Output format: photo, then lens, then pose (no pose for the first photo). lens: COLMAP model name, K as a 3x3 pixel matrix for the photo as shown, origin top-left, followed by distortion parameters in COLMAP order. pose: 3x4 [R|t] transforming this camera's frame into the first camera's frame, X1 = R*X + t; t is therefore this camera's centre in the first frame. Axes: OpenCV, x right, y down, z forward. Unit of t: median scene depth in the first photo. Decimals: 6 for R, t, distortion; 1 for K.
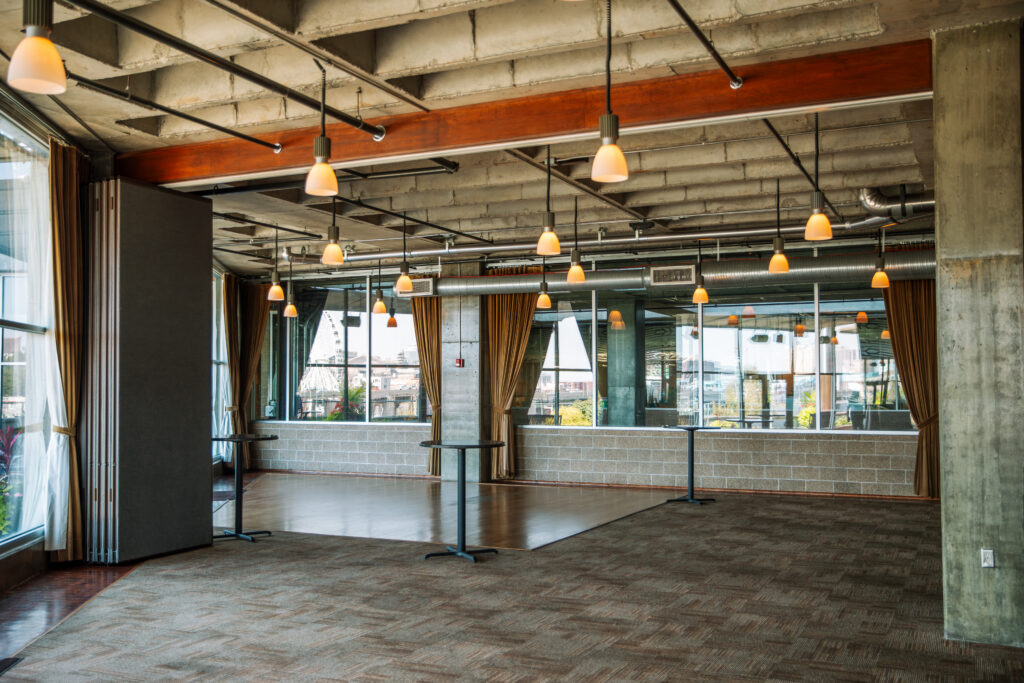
lens RADIAL K [[1016.5, 0, 512.0], [0, 1016.5, 341.5], [0, 0, 1]] dist [-0.006456, 0.097706]
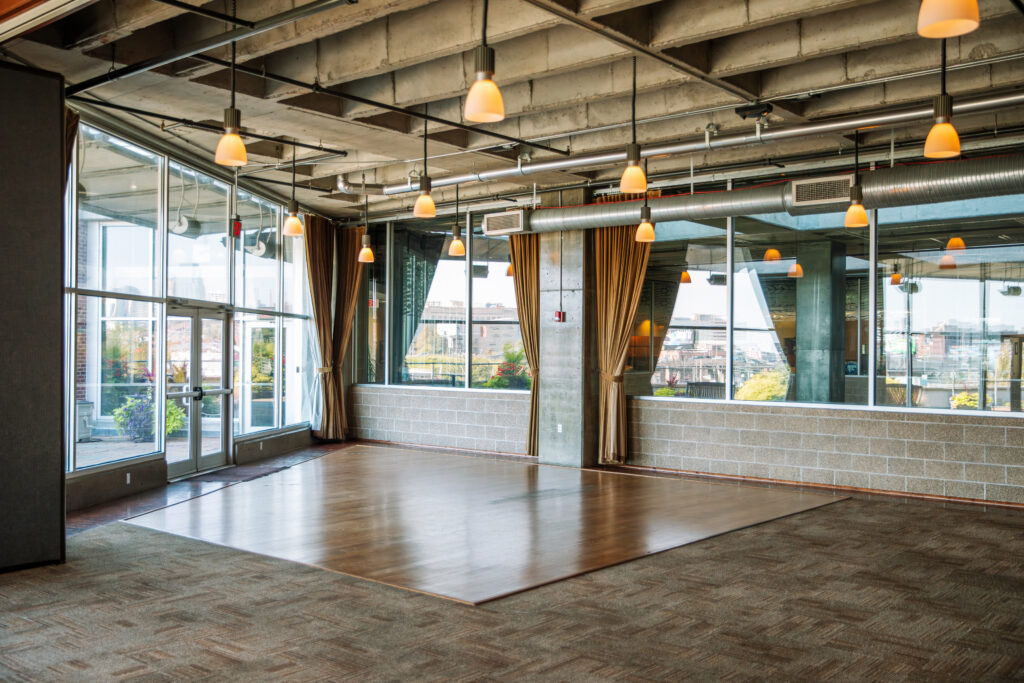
lens RADIAL K [[978.7, 0, 512.0], [0, 978.7, 341.5], [0, 0, 1]] dist [0.005414, 0.014532]
pose [[0.965412, 0.005890, -0.260664, 0.112684], [0.003508, 0.999361, 0.035571, 0.013240], [0.260707, -0.035255, 0.964774, 0.250303]]
